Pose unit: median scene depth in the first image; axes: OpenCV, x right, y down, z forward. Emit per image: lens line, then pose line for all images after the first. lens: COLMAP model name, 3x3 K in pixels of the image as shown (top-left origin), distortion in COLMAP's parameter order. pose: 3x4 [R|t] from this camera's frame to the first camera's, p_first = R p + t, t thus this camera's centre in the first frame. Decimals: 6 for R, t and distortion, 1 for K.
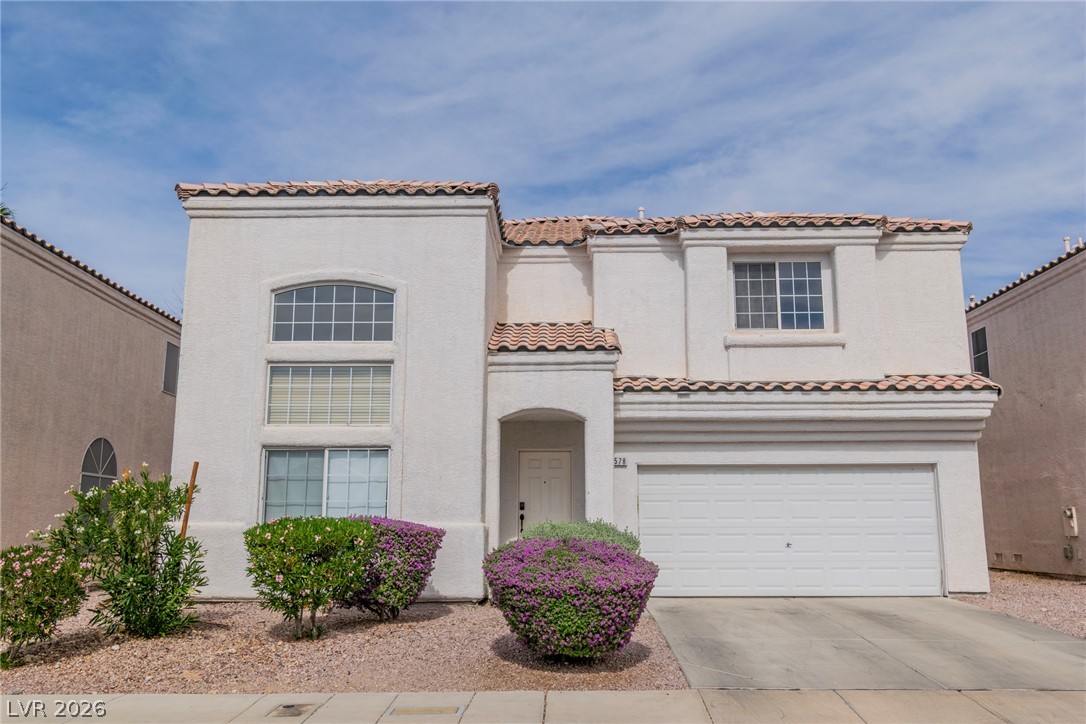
lens RADIAL K [[968.7, 0, 546.2], [0, 968.7, 361.0], [0, 0, 1]] dist [0.004601, 0.002010]
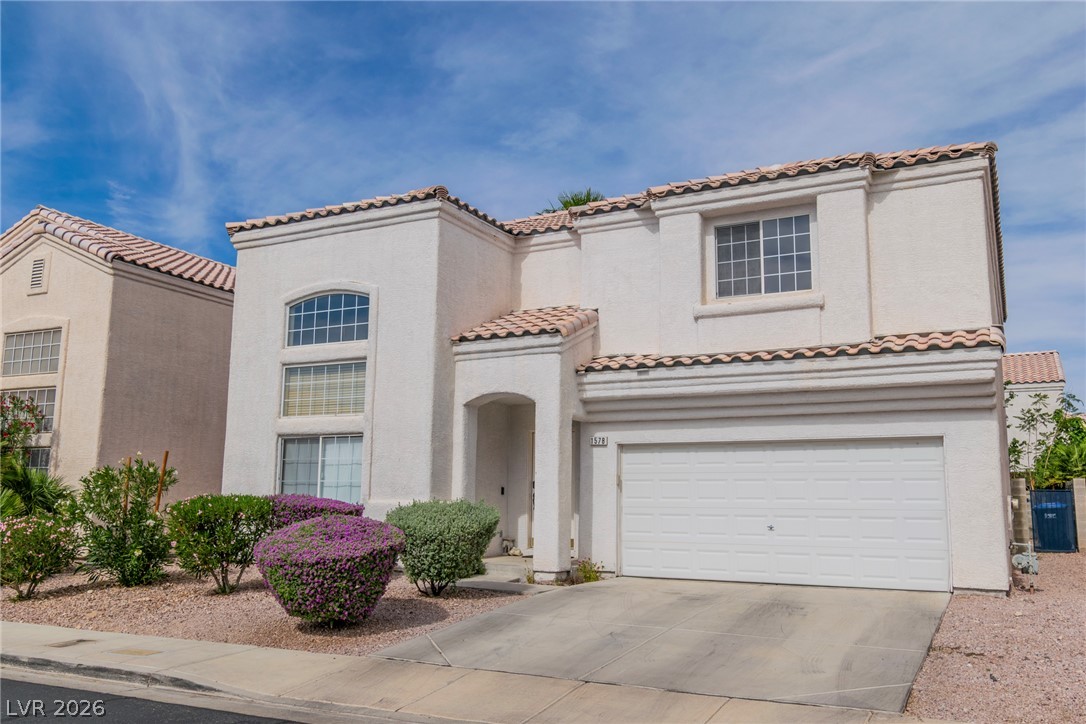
lens RADIAL K [[968.7, 0, 548.2], [0, 968.7, 362.8], [0, 0, 1]] dist [0.004601, 0.002010]
pose [[0.878439, -0.057757, -0.474351, 0.505517], [0.070601, 0.997461, 0.009293, 0.009641], [0.472610, -0.041653, 0.880287, 0.094653]]
